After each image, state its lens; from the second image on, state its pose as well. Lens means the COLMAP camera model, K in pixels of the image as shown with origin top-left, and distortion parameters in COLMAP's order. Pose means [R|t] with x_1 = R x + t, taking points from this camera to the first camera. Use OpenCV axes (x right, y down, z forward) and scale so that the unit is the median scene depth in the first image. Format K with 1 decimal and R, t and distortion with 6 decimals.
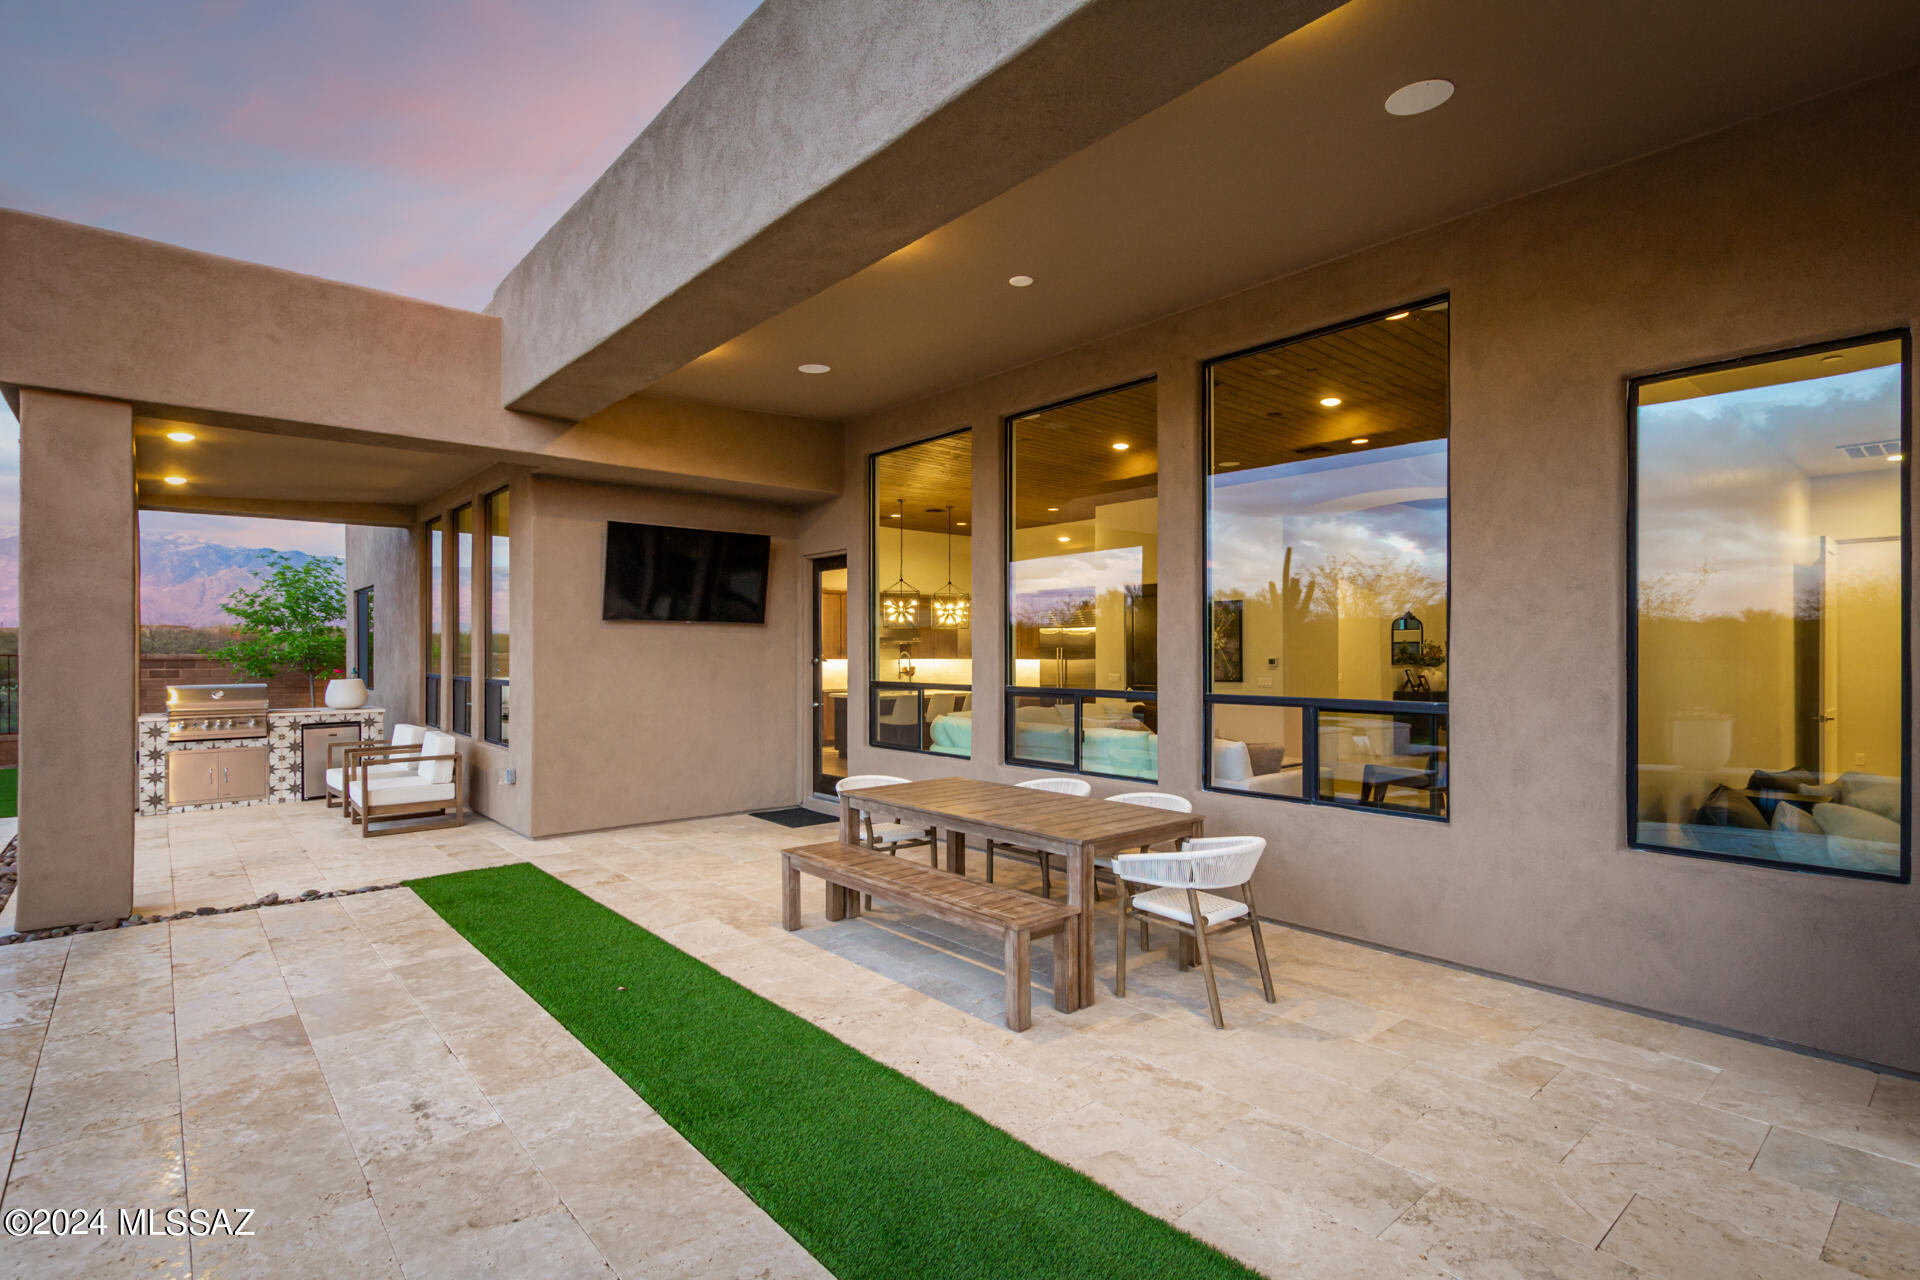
lens RADIAL K [[933.0, 0, 956.0], [0, 933.0, 641.8], [0, 0, 1]] dist [-0.000988, -0.001788]
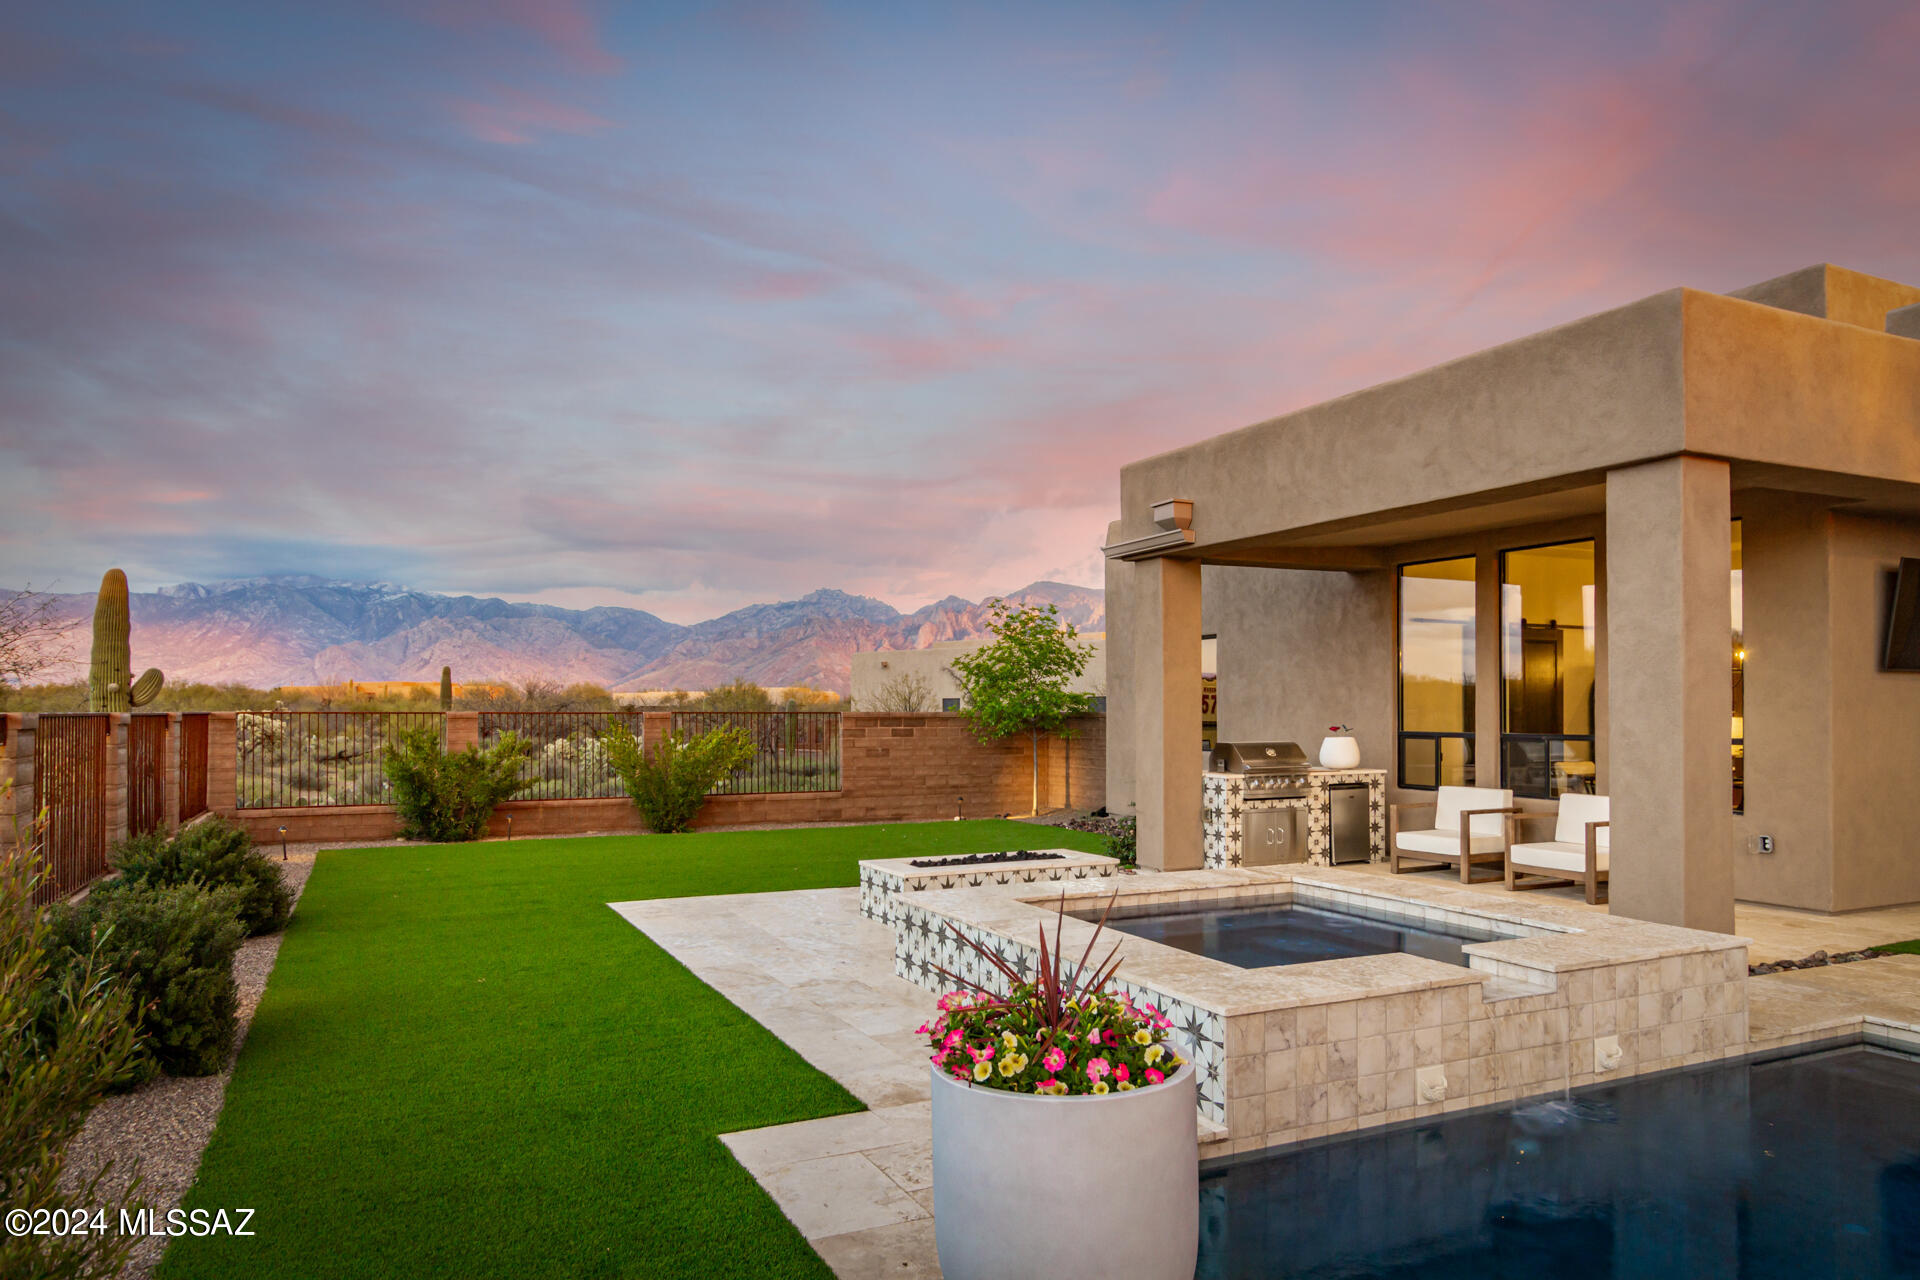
lens RADIAL K [[1188.7, 0, 940.9], [0, 1188.7, 696.3], [0, 0, 1]] dist [0.000340, 0.000115]
pose [[0.964124, -0.000734, -0.265452, -0.767373], [0.000566, 1.000000, -0.000708, -0.000309], [0.265452, 0.000533, 0.964124, -0.266022]]
